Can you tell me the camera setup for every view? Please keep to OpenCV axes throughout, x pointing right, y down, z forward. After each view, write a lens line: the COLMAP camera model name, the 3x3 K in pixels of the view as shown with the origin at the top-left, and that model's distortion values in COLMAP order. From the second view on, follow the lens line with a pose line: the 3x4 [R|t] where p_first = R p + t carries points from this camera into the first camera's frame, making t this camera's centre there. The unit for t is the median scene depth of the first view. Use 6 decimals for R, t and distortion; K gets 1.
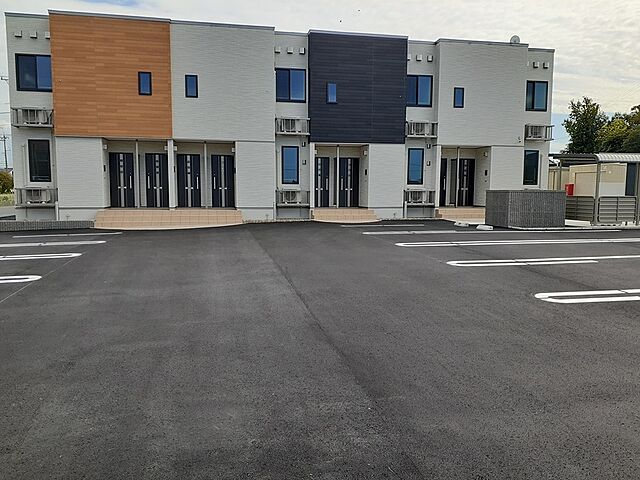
lens RADIAL K [[464.1, 0, 320.0], [0, 464.1, 240.0], [0, 0, 1]] dist [0.017095, -0.006018]
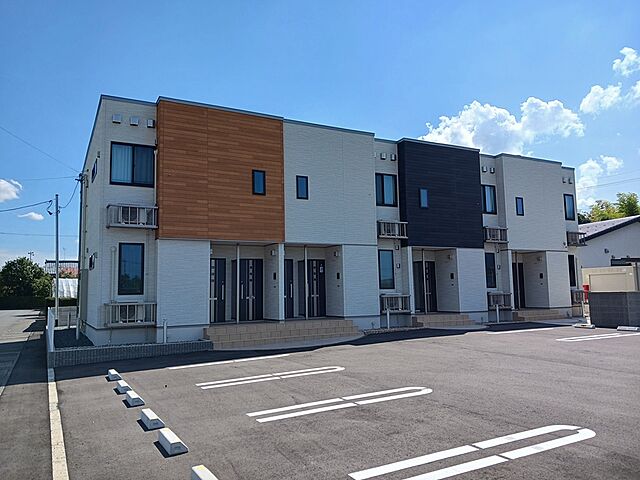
lens RADIAL K [[651.1, 0, 320.0], [0, 651.1, 240.0], [0, 0, 1]] dist [0.074410, -0.006468]
pose [[0.905583, 0.008806, 0.424077, -0.764877], [0.076013, 0.980231, -0.182674, 0.011889], [-0.417302, 0.197662, 0.887011, -0.137781]]
